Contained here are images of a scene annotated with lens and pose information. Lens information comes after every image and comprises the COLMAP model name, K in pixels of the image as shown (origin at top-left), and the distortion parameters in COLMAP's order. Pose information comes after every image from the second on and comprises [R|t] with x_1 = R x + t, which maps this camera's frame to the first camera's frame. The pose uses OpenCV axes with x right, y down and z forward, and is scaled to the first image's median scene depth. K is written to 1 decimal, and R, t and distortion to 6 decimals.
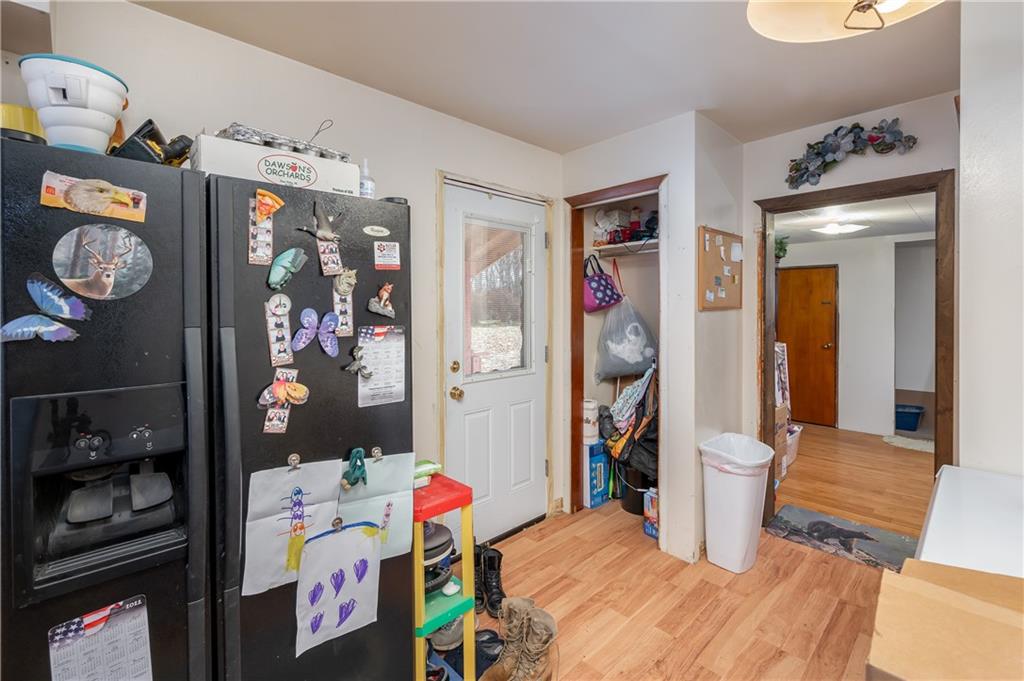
lens RADIAL K [[469.1, 0, 523.4], [0, 469.1, 310.4], [0, 0, 1]] dist [-0.002159, 0.000198]
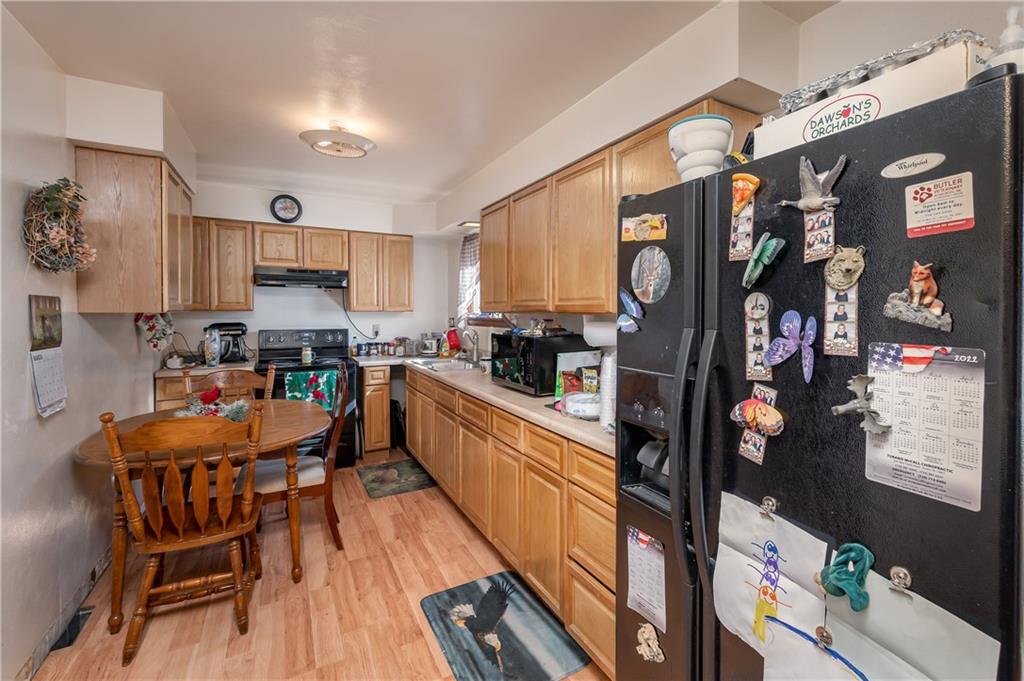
lens RADIAL K [[469.1, 0, 535.0], [0, 469.1, 315.8], [0, 0, 1]] dist [-0.002159, 0.000198]
pose [[-0.295705, 0.013211, -0.955188, 0.366866], [-0.006396, 0.999855, 0.015808, -0.005405], [0.955258, 0.010784, -0.295578, 0.851793]]
